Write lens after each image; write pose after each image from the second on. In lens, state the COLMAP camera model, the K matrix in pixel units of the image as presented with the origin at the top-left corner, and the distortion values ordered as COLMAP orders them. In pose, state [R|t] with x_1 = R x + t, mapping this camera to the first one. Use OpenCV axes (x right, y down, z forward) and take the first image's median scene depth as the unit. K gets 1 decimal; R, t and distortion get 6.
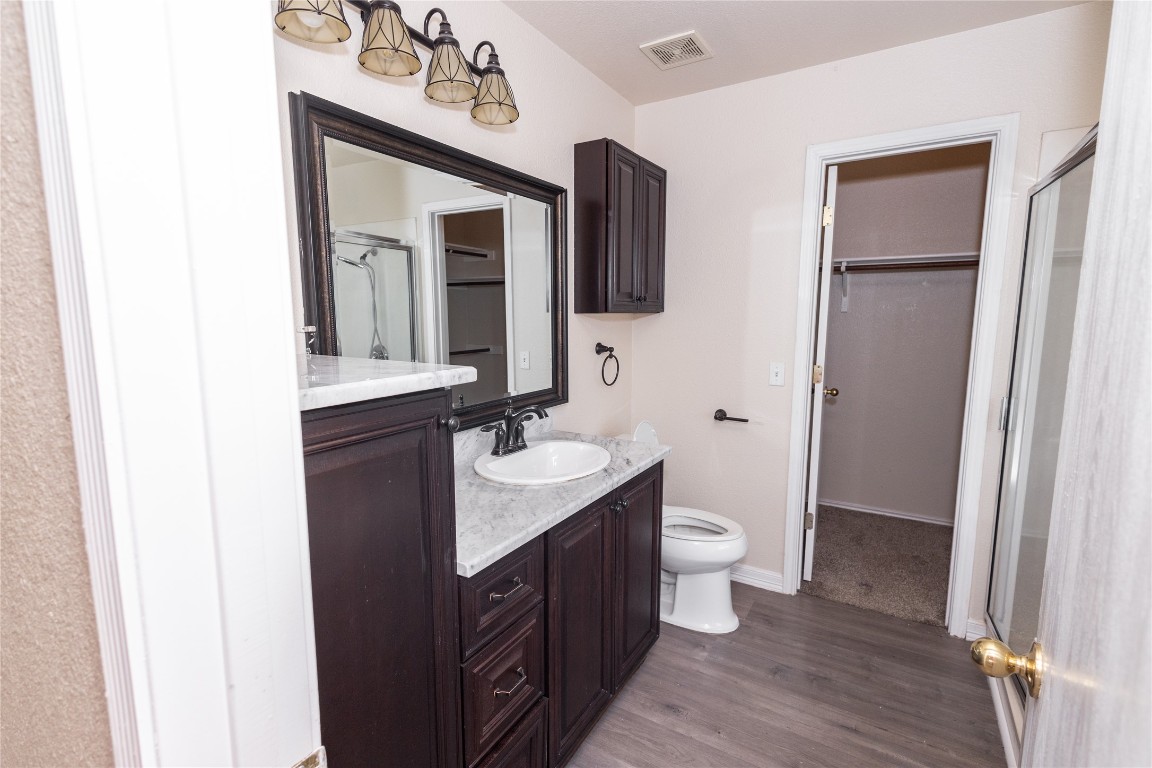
lens RADIAL K [[528.4, 0, 574.3], [0, 528.4, 382.2], [0, 0, 1]] dist [0.010129, -0.000388]
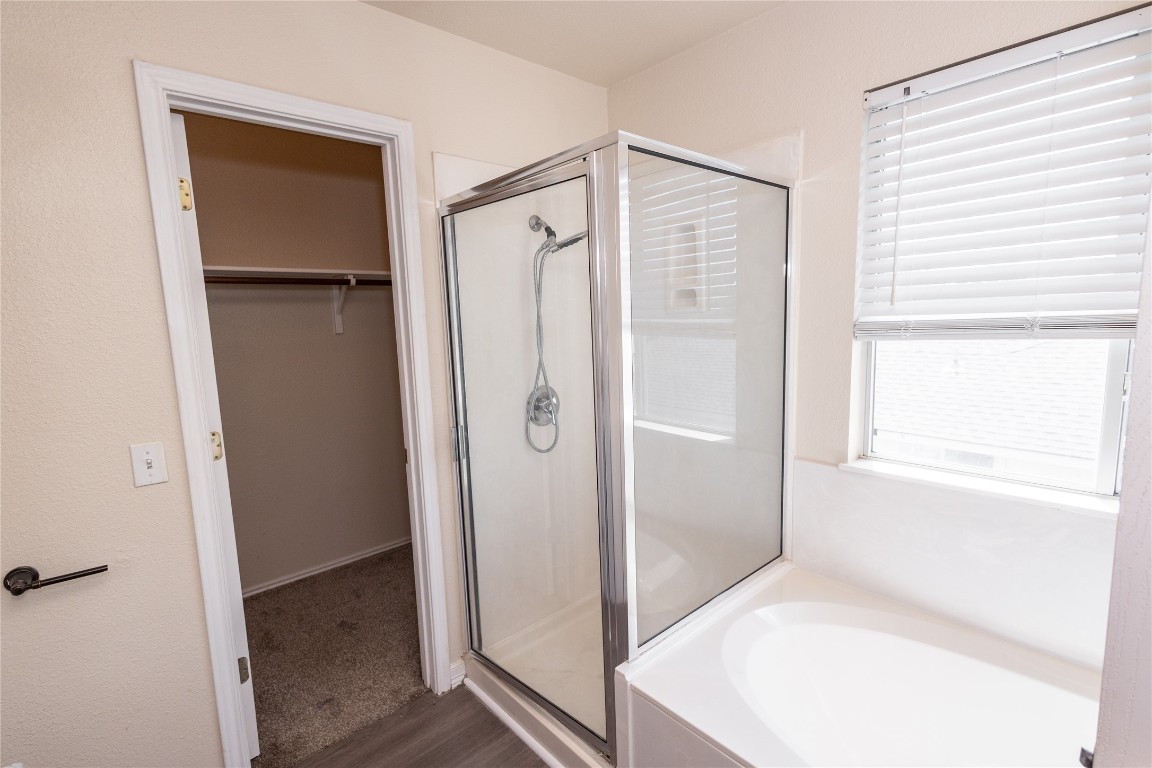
lens RADIAL K [[528.4, 0, 574.3], [0, 528.4, 382.2], [0, 0, 1]] dist [0.010129, -0.000388]
pose [[0.283332, -0.127801, 0.950468, -0.009111], [0.158039, 0.983753, 0.085165, -0.064271], [-0.945910, 0.126081, 0.298926, 0.338445]]
